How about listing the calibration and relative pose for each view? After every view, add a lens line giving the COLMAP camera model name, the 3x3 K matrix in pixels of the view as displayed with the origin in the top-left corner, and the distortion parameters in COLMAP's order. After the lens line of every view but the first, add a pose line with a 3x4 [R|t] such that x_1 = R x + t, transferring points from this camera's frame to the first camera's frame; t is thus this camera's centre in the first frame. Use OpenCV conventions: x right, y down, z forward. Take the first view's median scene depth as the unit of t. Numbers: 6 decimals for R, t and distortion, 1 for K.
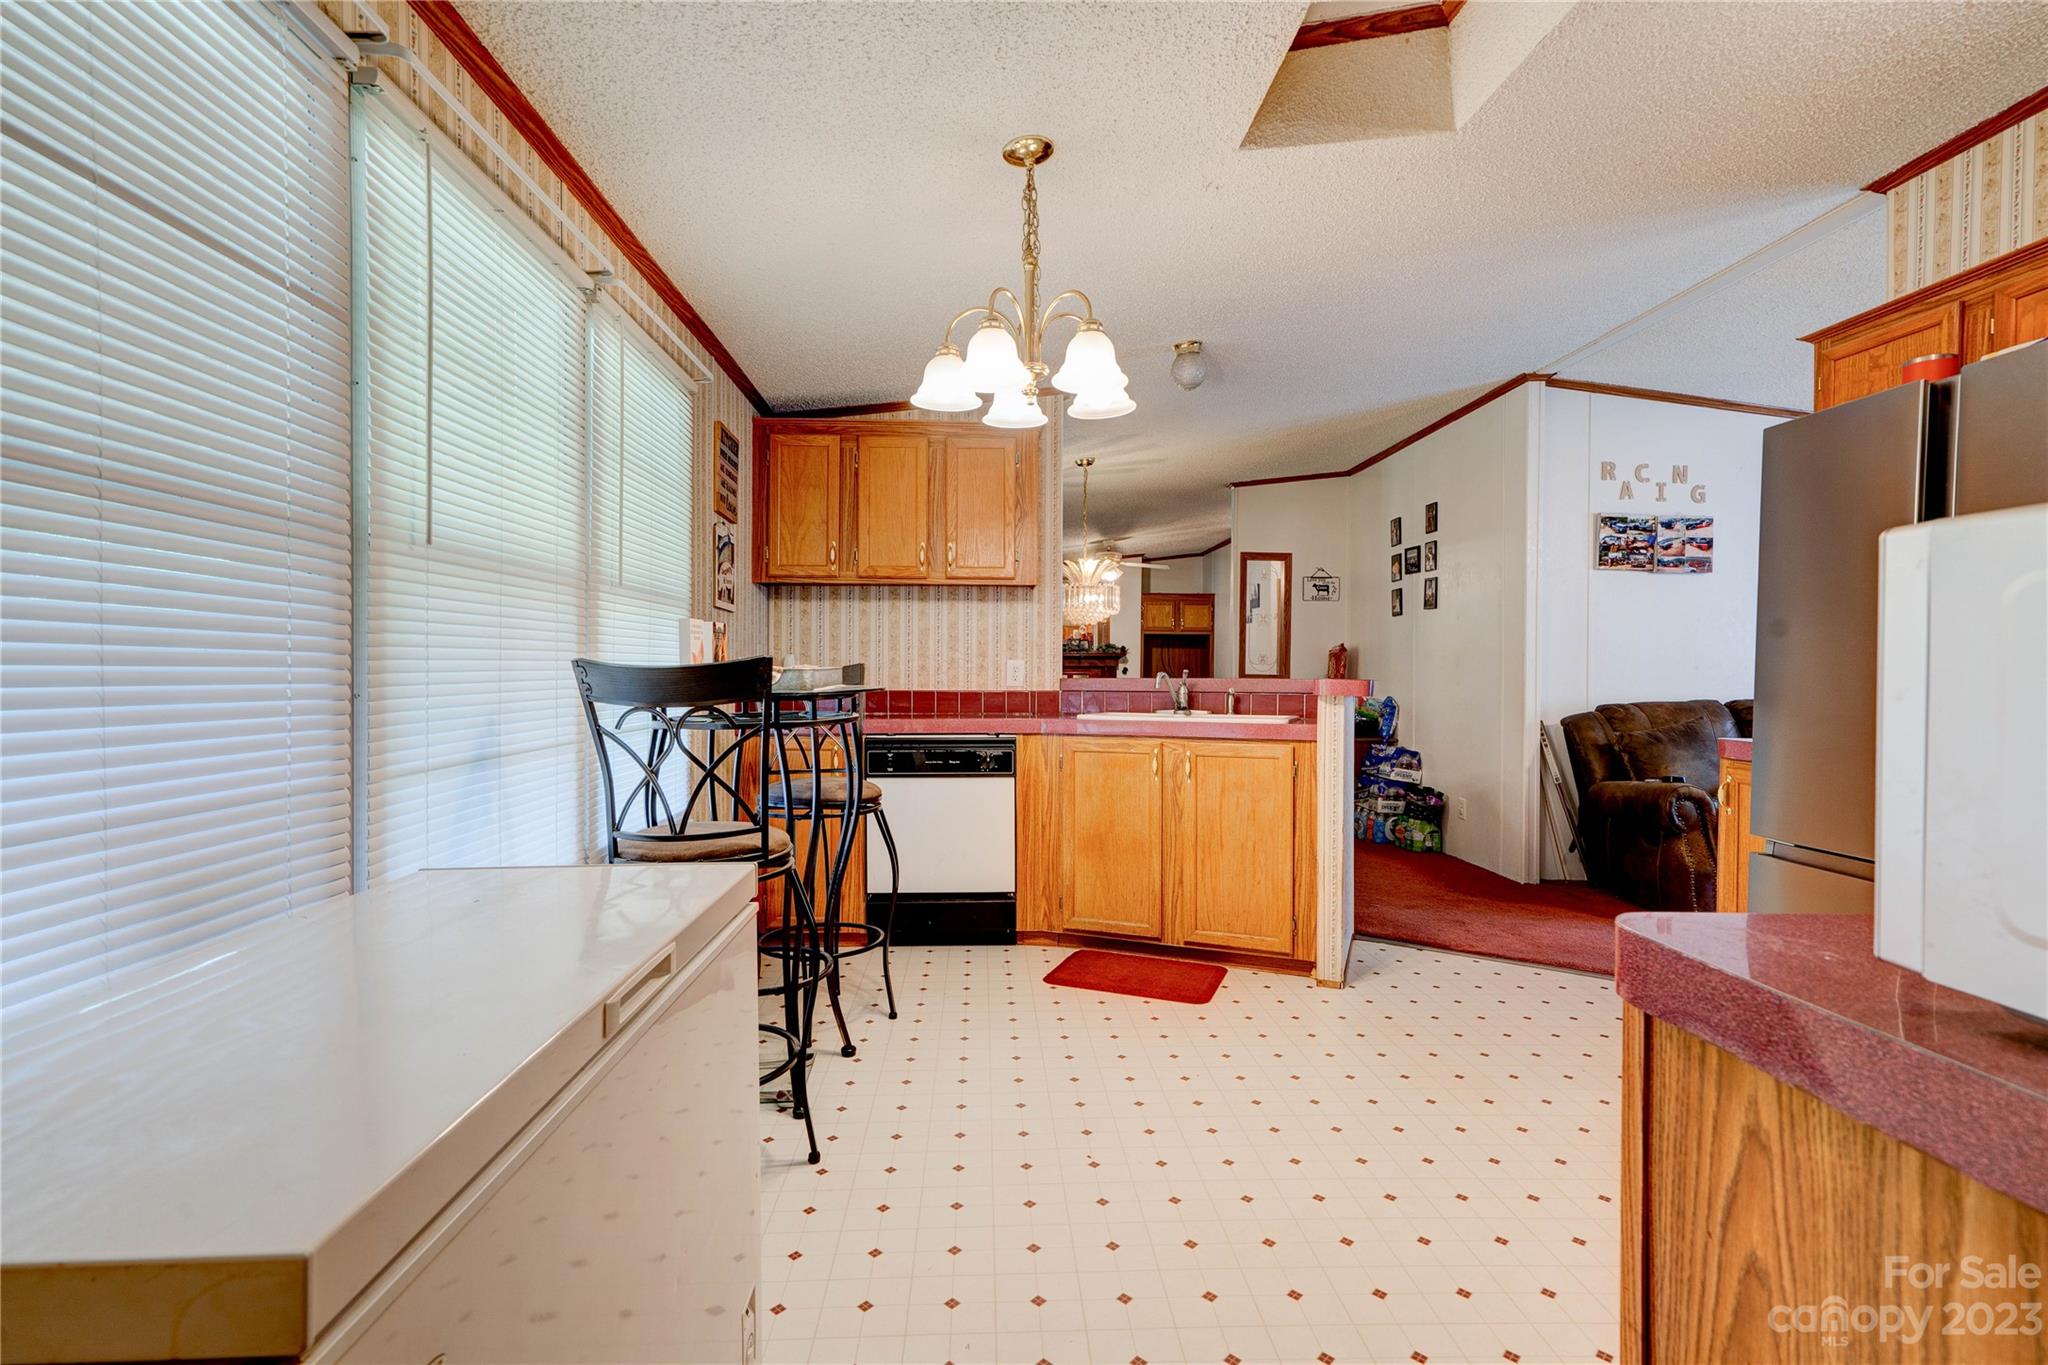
lens RADIAL K [[948.2, 0, 1016.1], [0, 948.2, 681.5], [0, 0, 1]] dist [-0.022476, 0.015394]
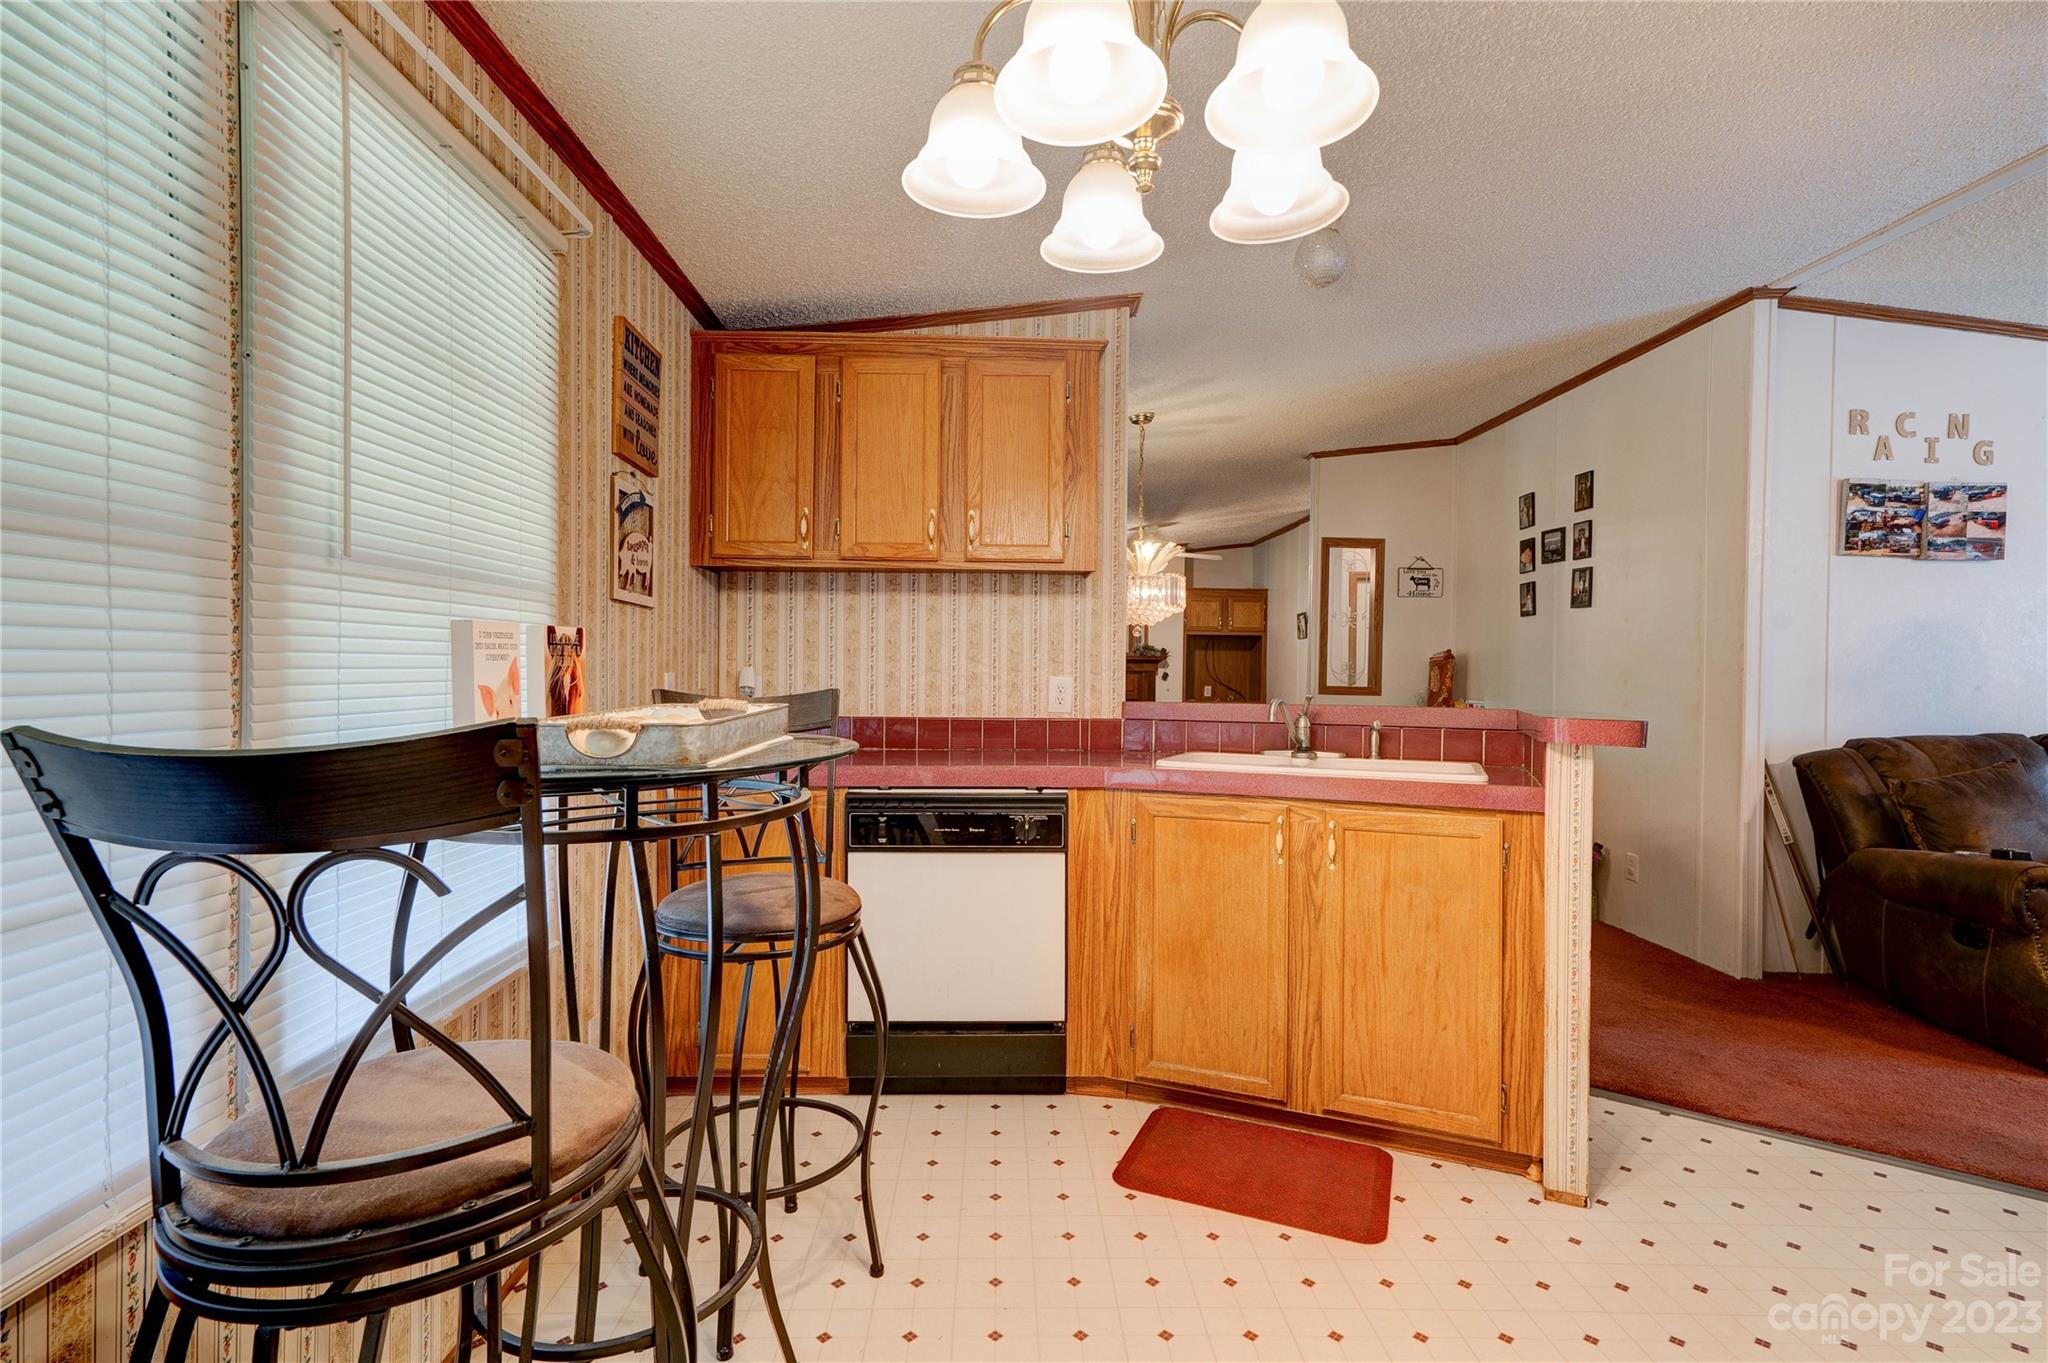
lens RADIAL K [[976.6, 0, 1026.3], [0, 976.6, 675.9], [0, 0, 1]] dist [-0.013975, 0.021178]
pose [[0.999962, 0.005382, -0.006820, -0.021973], [-0.005411, 0.999976, -0.004330, -0.019518], [0.006797, 0.004366, 0.999967, 0.258799]]
